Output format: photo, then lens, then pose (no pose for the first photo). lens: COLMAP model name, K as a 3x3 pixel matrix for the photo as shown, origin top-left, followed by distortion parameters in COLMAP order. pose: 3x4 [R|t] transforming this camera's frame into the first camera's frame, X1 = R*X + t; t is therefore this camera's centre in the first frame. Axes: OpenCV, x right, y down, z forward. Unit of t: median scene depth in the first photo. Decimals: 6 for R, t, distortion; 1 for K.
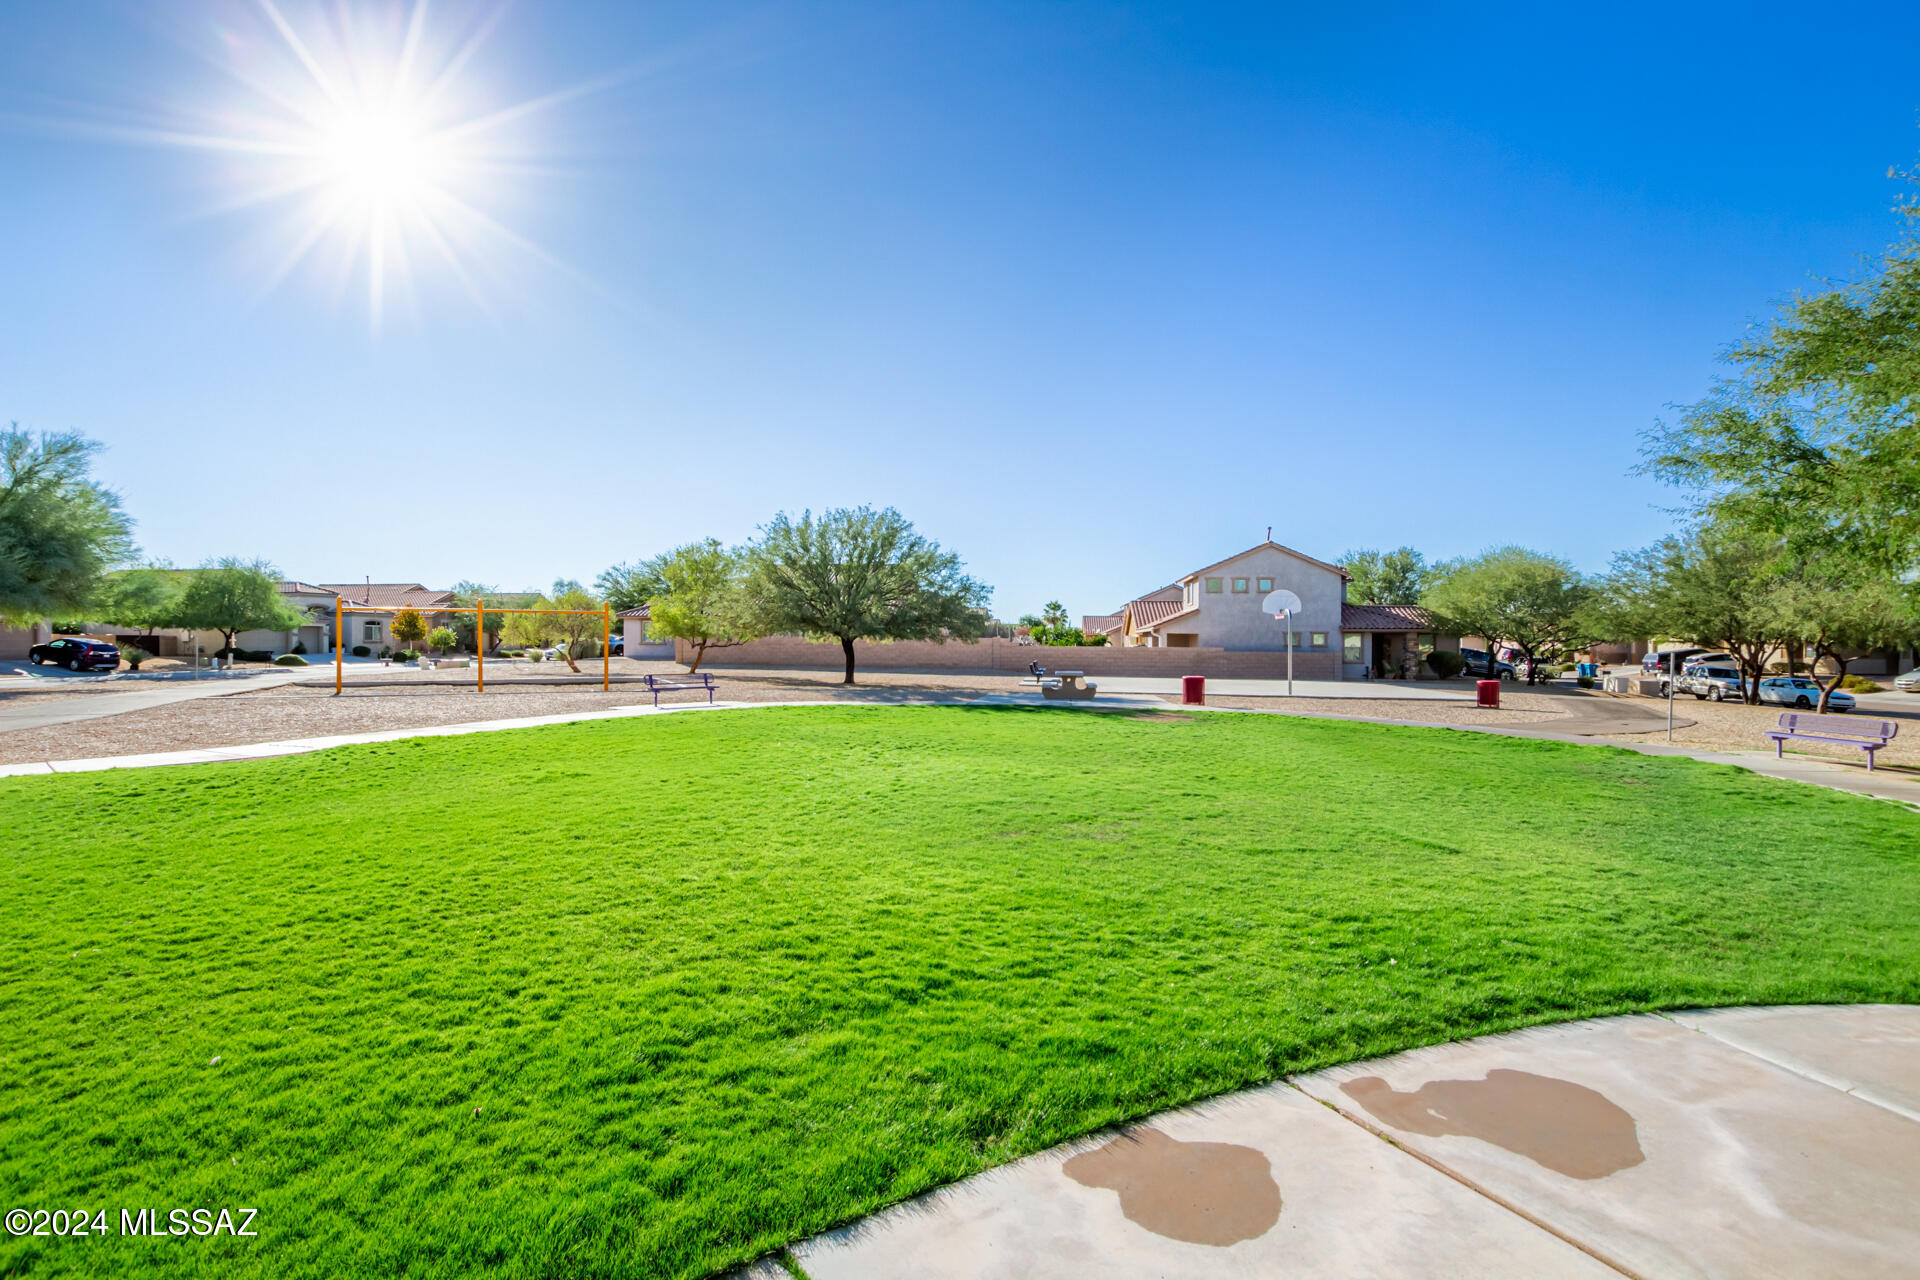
lens RADIAL K [[945.5, 0, 960.0], [0, 945.5, 640.0], [0, 0, 1]] dist [-0.042671, 0.000130]
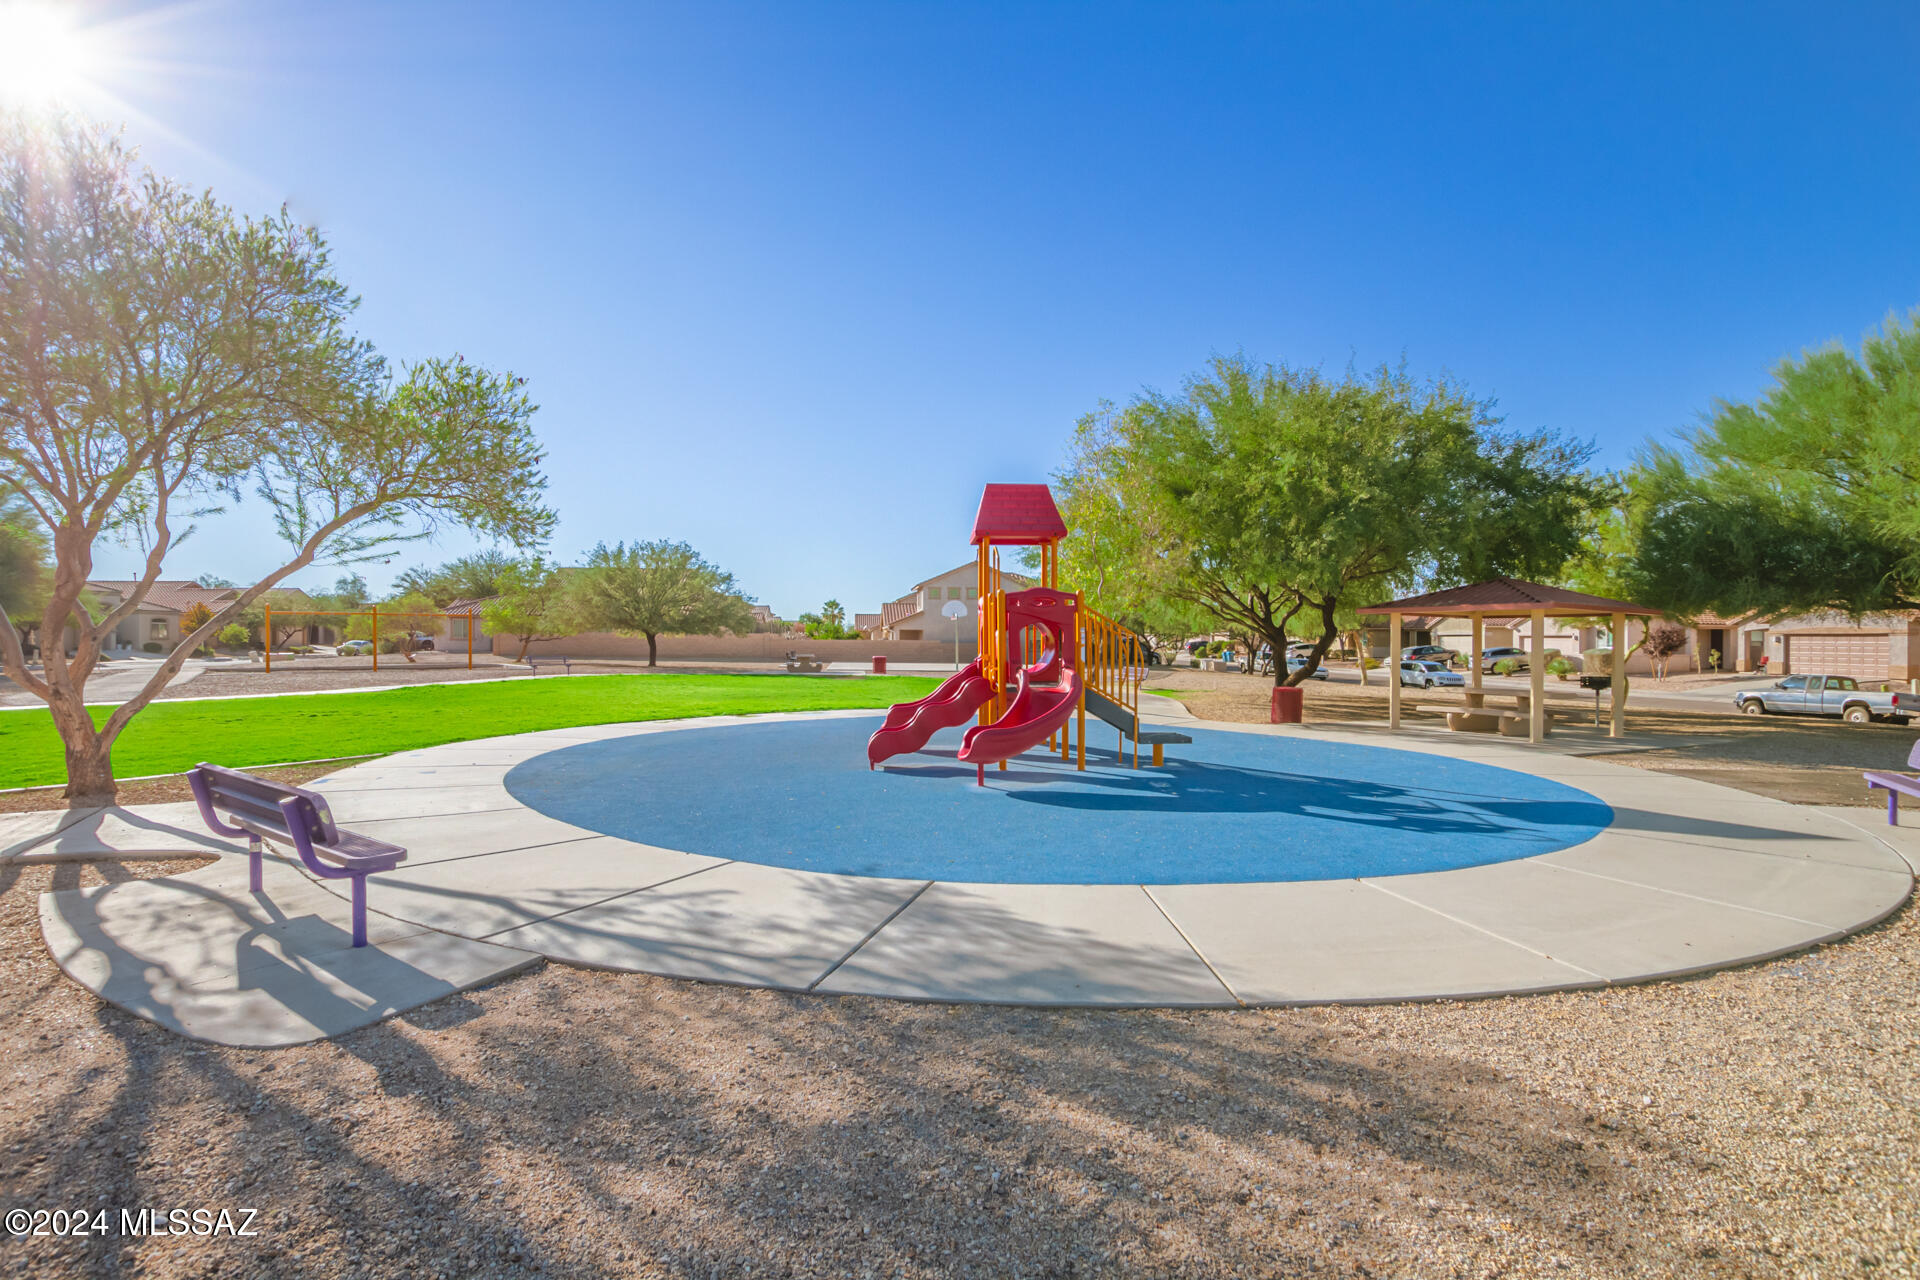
lens RADIAL K [[945.5, 0, 960.0], [0, 945.5, 640.0], [0, 0, 1]] dist [-0.042671, 0.000130]
pose [[0.975606, -0.003448, 0.219503, 0.019469], [0.002433, 0.999985, 0.004895, 0.001464], [-0.219517, -0.004242, 0.975600, -0.441069]]
